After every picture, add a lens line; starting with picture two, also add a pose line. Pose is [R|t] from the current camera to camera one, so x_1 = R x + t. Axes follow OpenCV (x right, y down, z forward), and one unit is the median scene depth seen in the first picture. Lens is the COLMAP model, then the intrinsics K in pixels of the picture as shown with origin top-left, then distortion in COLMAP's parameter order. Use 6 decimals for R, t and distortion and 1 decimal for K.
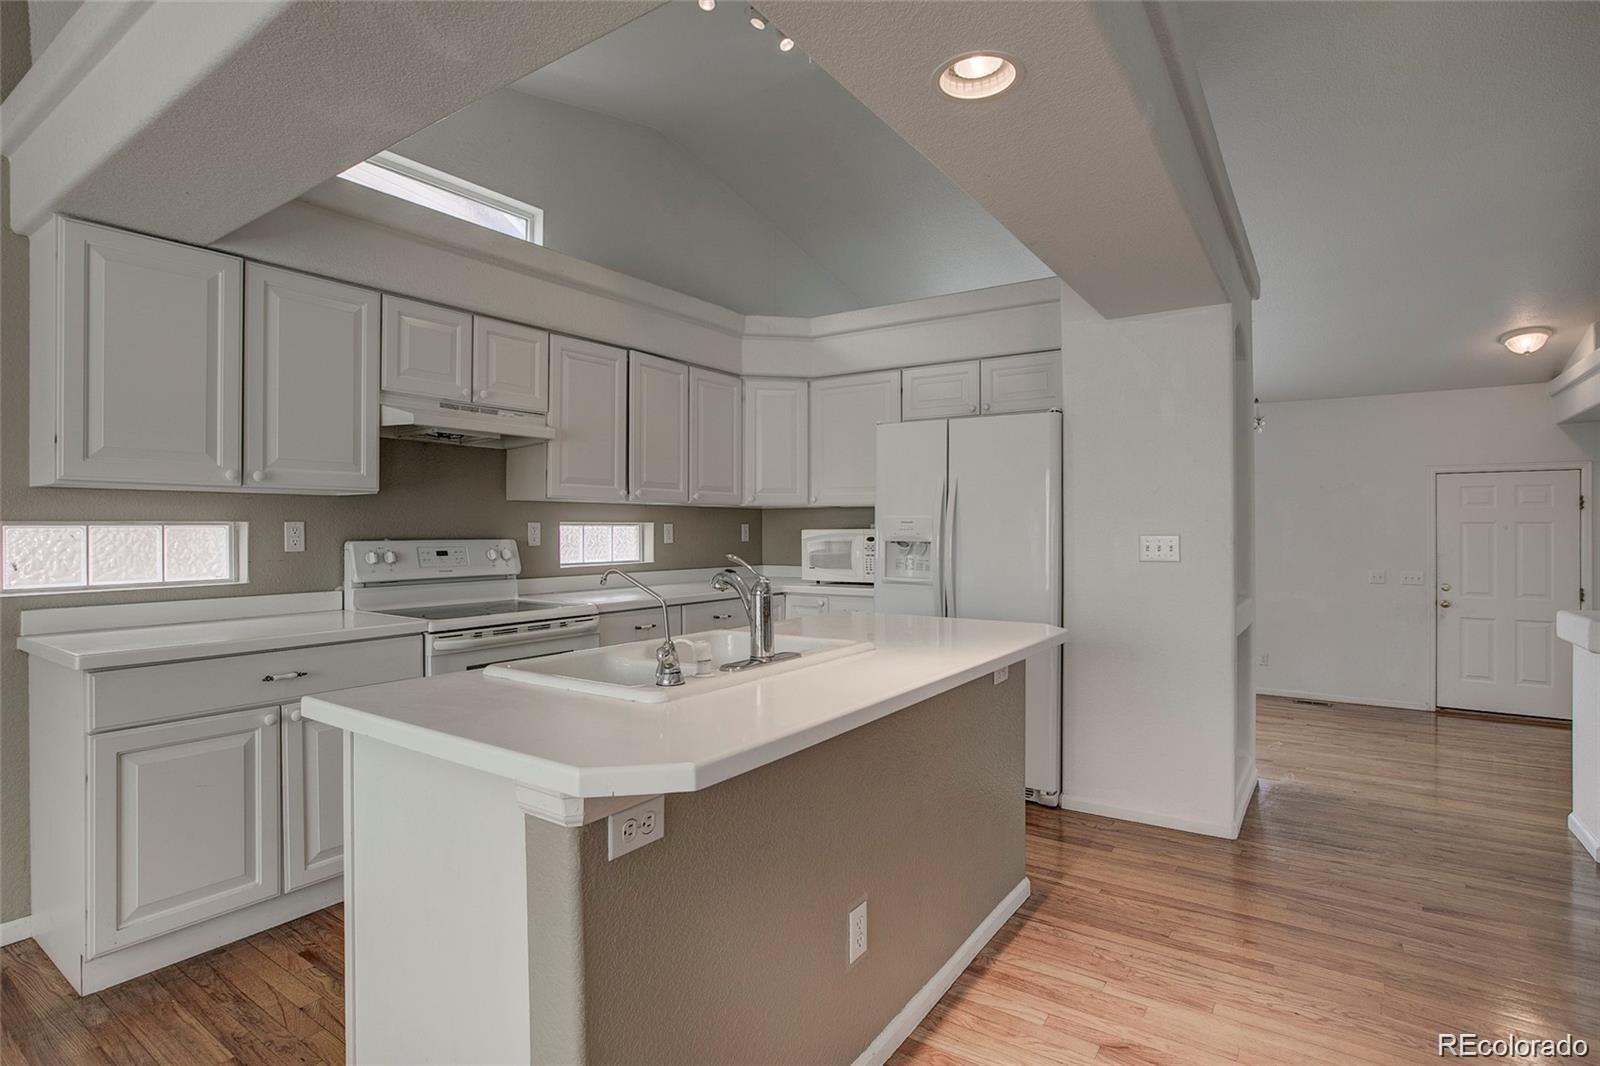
lens RADIAL K [[803.9, 0, 797.9], [0, 803.9, 530.3], [0, 0, 1]] dist [-0.018220, 0.003508]
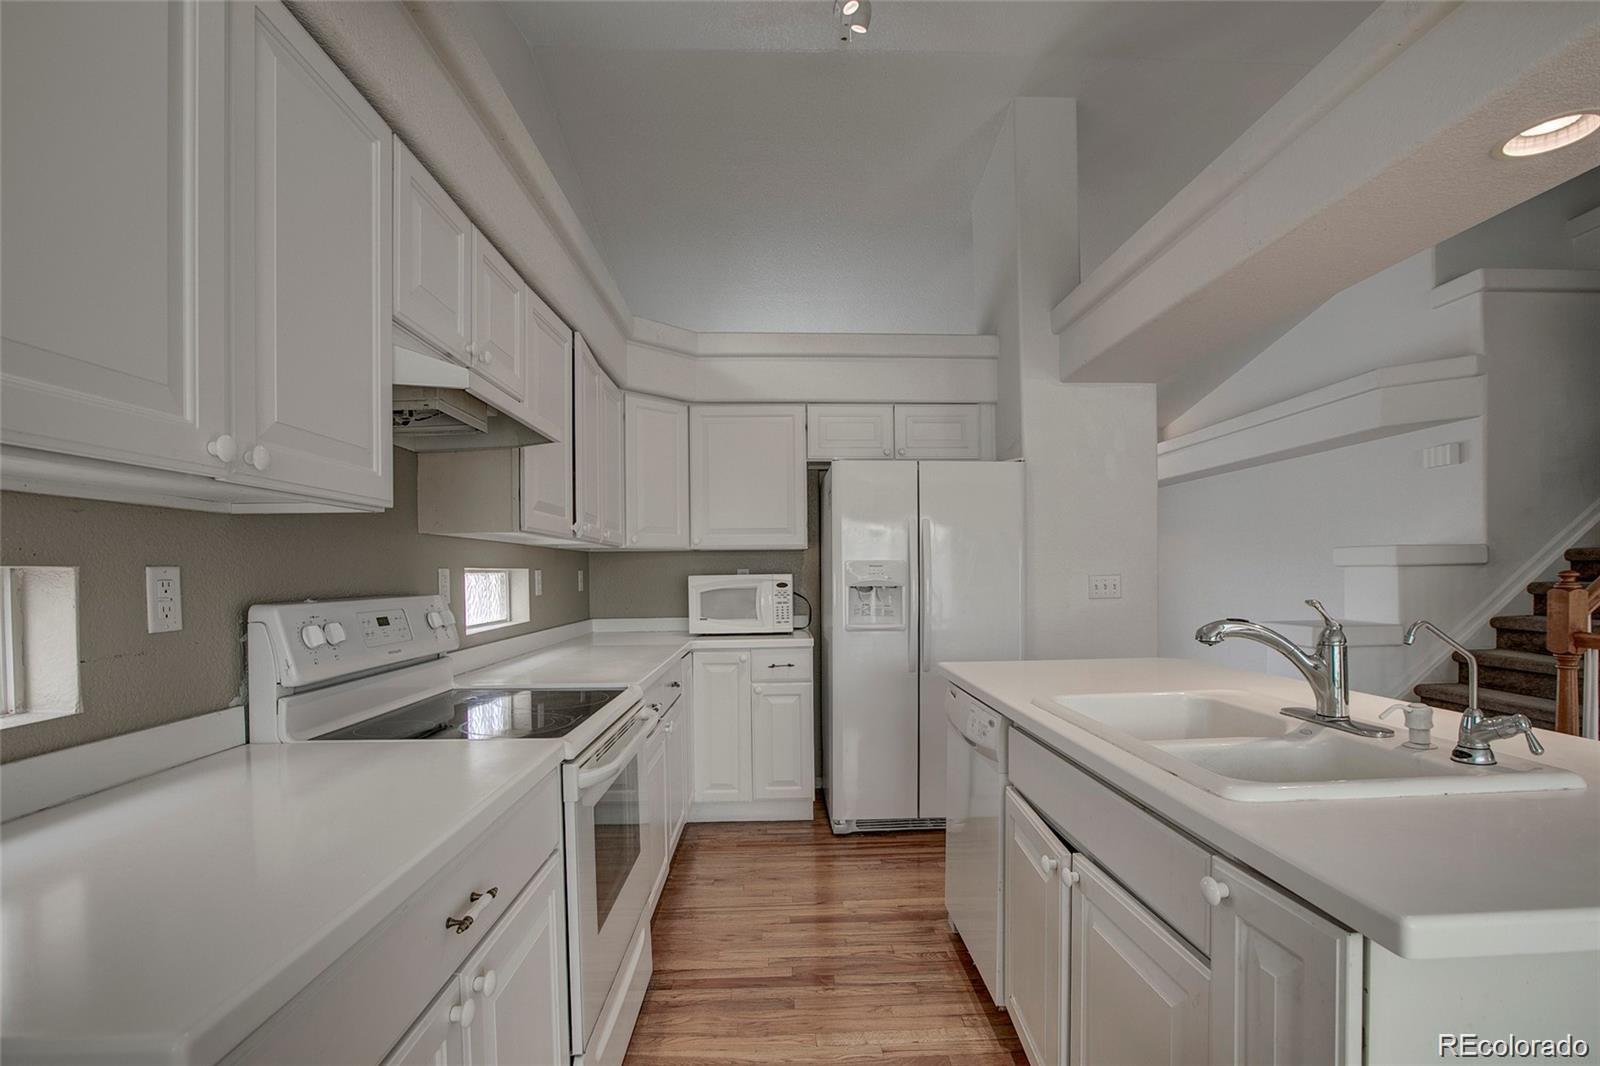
lens RADIAL K [[745.6, 0, 805.2], [0, 745.6, 584.8], [0, 0, 1]] dist [-0.026769, 0.003955]
pose [[0.796260, -0.019222, 0.604650, -0.428503], [0.012940, 0.999808, 0.014744, -0.001382], [-0.604817, -0.003916, 0.796355, 0.319658]]
